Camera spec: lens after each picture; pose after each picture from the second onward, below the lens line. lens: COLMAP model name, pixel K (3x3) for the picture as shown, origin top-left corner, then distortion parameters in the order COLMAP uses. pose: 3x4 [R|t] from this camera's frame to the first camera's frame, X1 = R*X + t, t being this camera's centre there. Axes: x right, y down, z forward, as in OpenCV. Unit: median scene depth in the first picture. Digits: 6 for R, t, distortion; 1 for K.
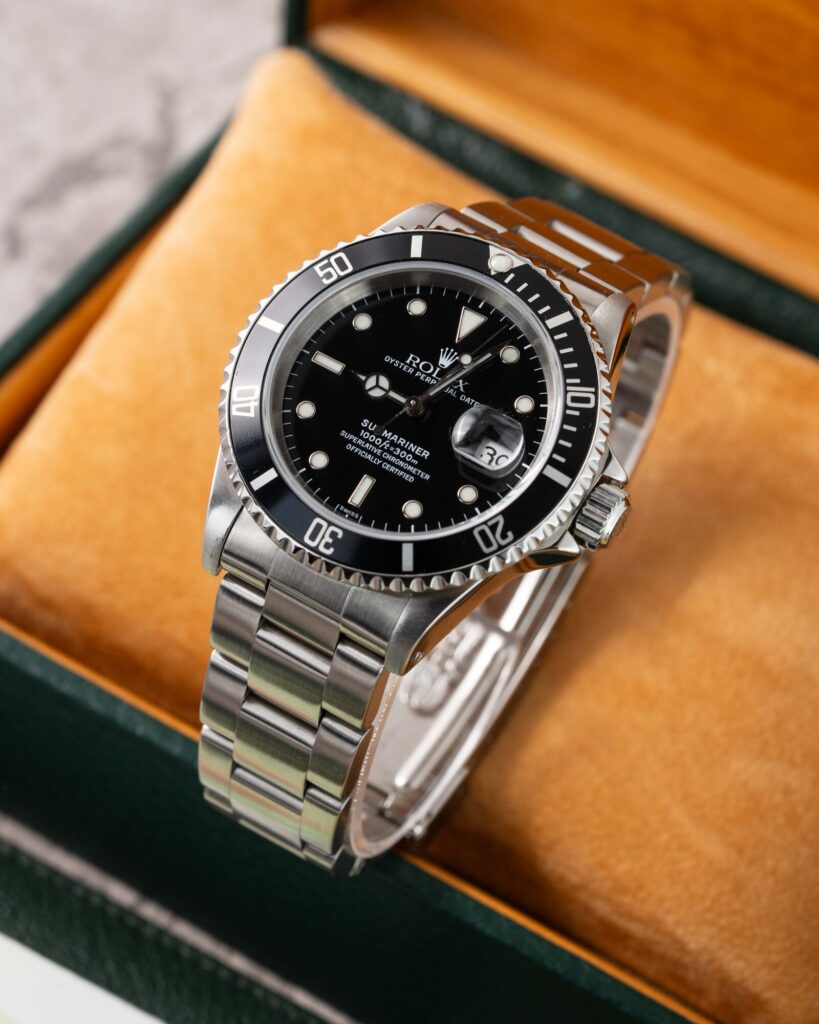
lens RADIAL K [[4911.9, 0, 408.7], [0, 4911.9, 513.1], [0, 0, 1]] dist [0.002952, 0.000000]
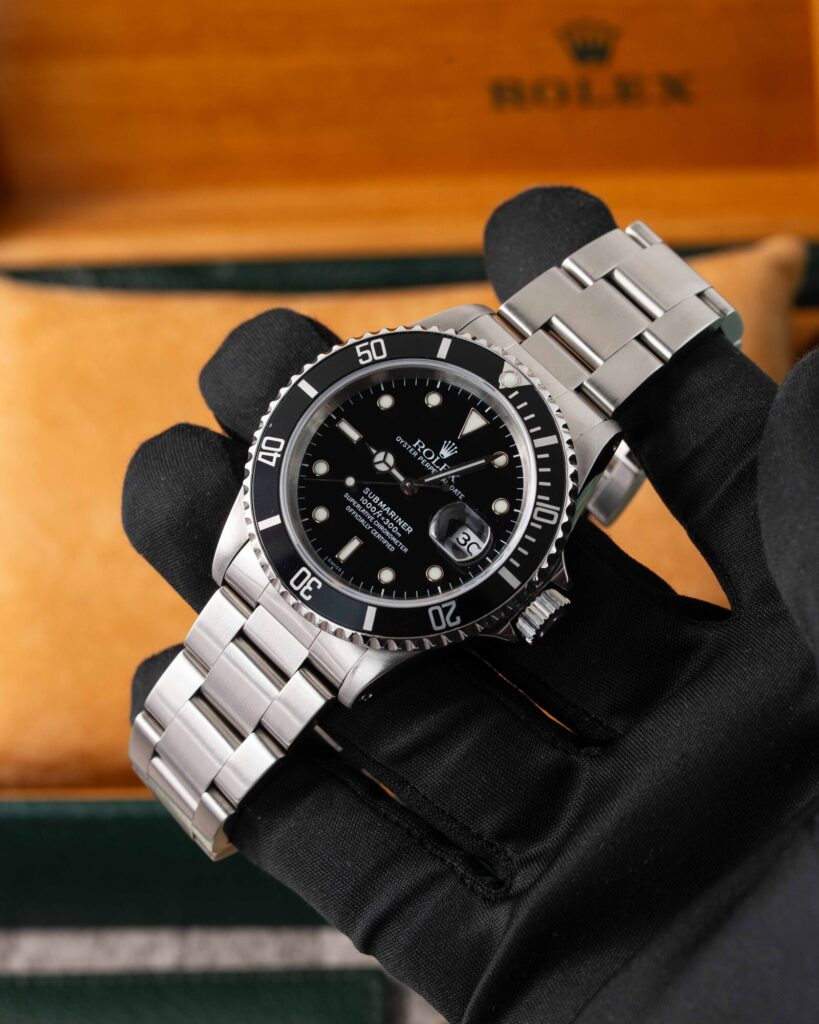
lens RADIAL K [[4911.9, 0, 407.0], [0, 4911.9, 510.0], [0, 0, 1]] dist [0.002952, 0.000000]
pose [[0.972176, 0.214528, -0.094082, 0.111861], [-0.201143, 0.970336, 0.134123, -0.173217], [0.120064, -0.111468, 0.986489, -0.154161]]
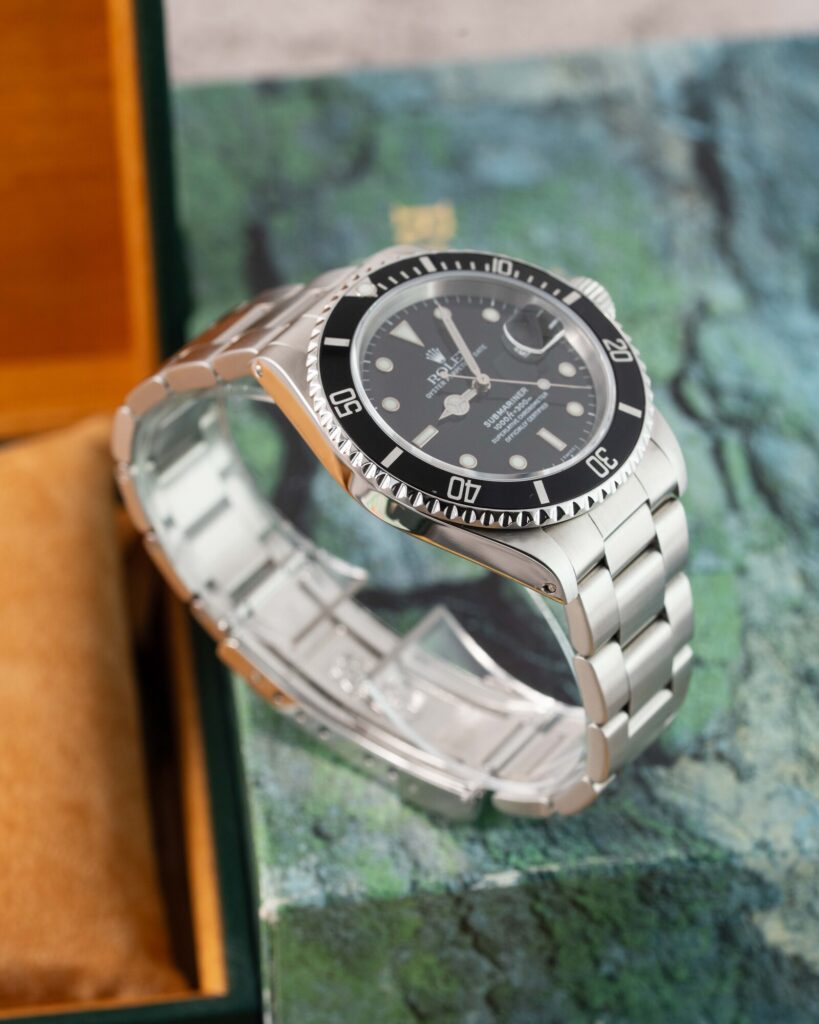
lens RADIAL K [[4911.9, 0, 409.4], [0, 4911.9, 509.4], [0, 0, 1]] dist [0.002952, 0.000000]
pose [[0.078748, -0.693128, 0.716500, -0.822886], [0.823581, 0.450206, 0.345004, -0.409108], [-0.561705, 0.562928, 0.606300, 0.346844]]
